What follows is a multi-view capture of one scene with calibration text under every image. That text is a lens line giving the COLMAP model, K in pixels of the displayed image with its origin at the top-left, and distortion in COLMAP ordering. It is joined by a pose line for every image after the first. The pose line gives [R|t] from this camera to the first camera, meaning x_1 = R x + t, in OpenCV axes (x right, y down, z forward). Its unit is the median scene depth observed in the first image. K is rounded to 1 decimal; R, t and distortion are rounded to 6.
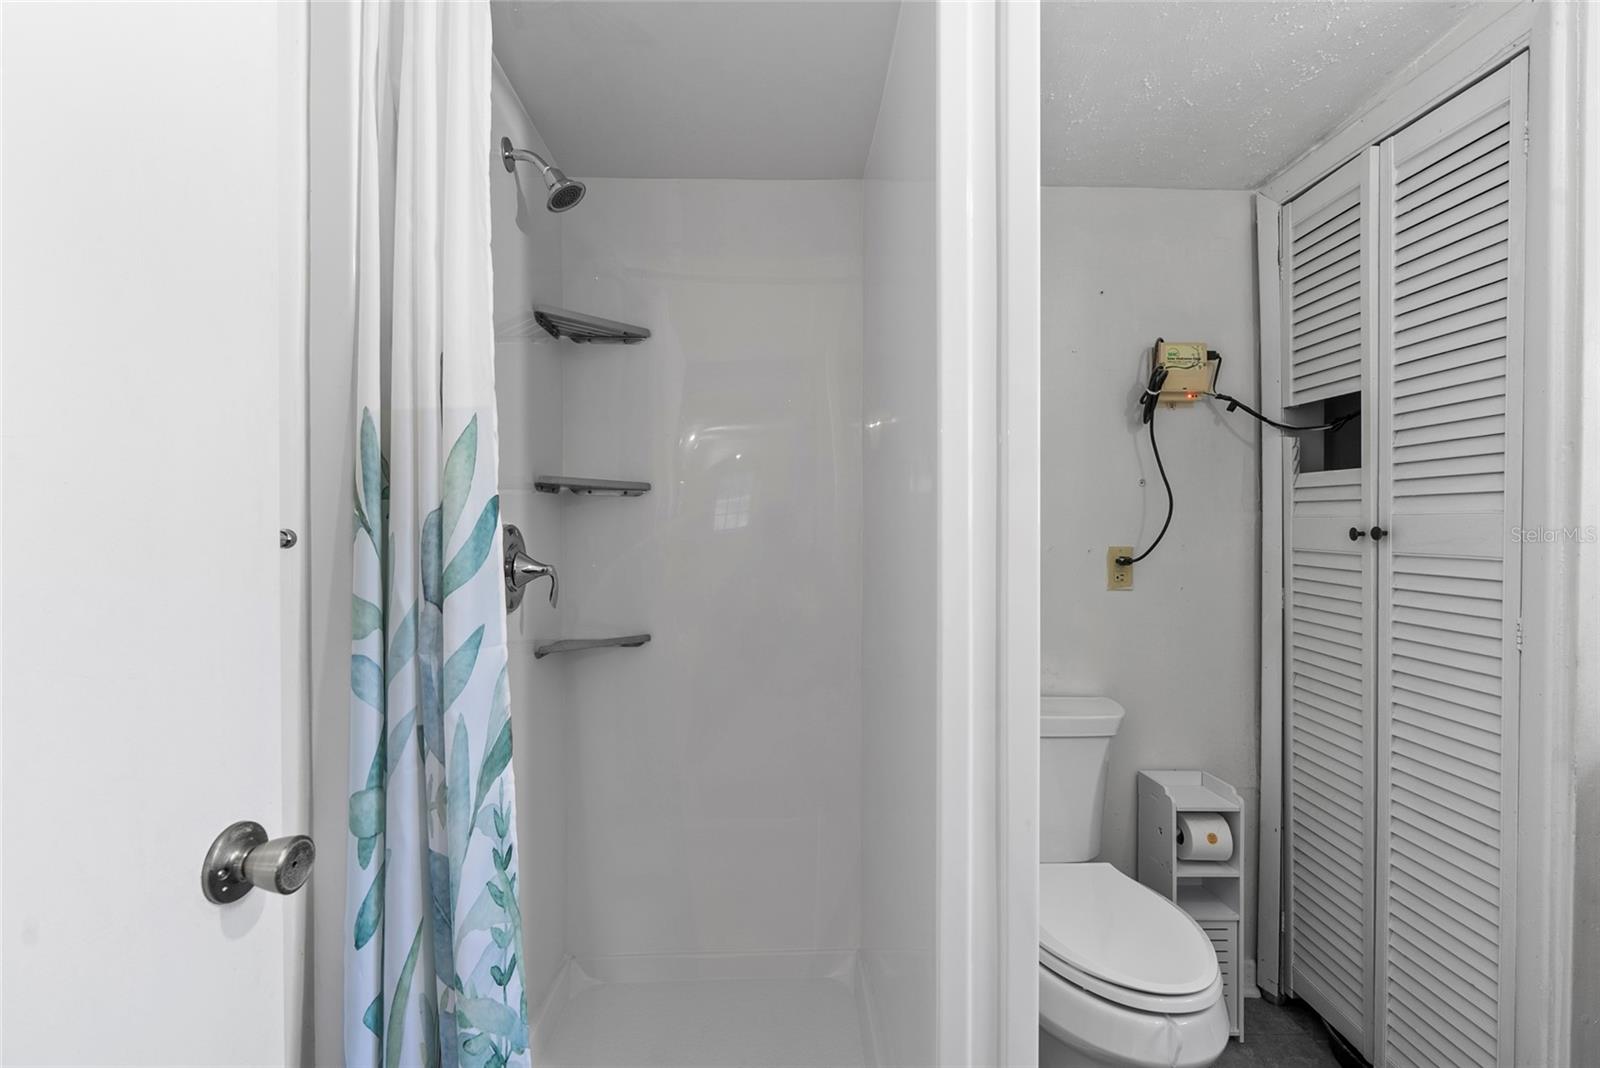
lens RADIAL K [[734.7, 0, 793.8], [0, 734.7, 535.1], [0, 0, 1]] dist [-0.002262, 0.000286]
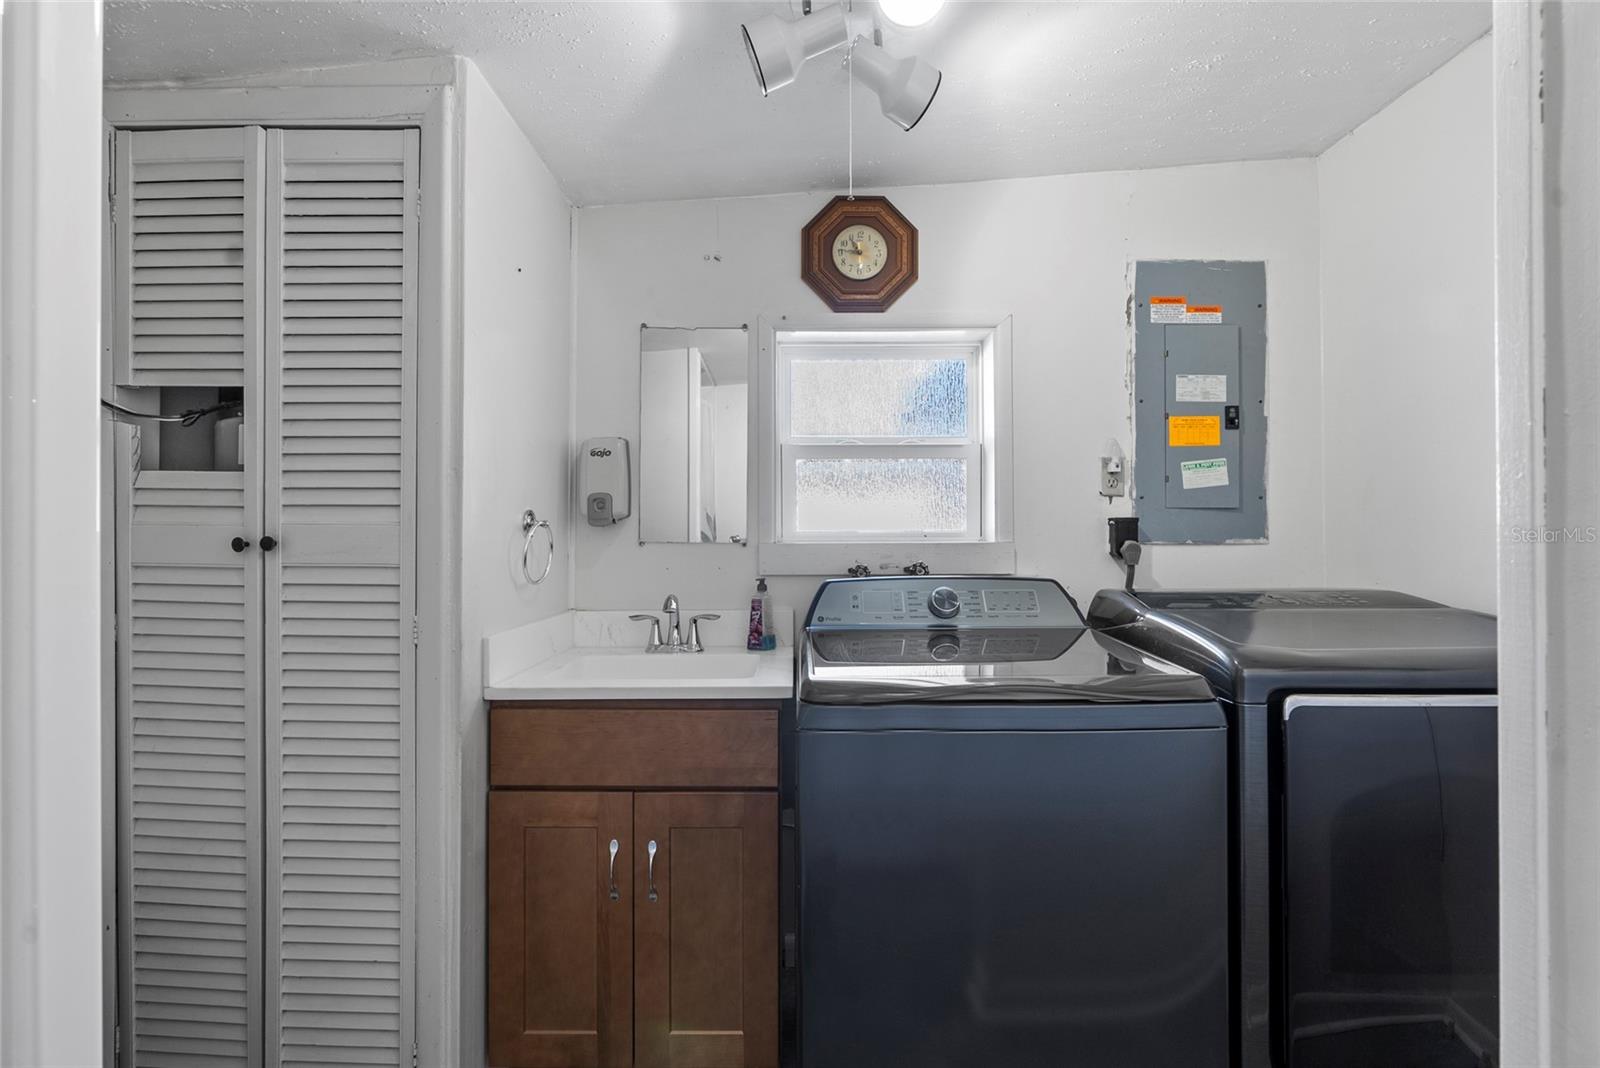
lens RADIAL K [[734.7, 0, 793.8], [0, 734.7, 535.1], [0, 0, 1]] dist [-0.002262, 0.000286]
pose [[0.023132, 0.002000, 0.999730, -0.121462], [0.009850, 0.999949, -0.002228, -0.004465], [-0.999684, 0.009899, 0.023112, 0.303105]]
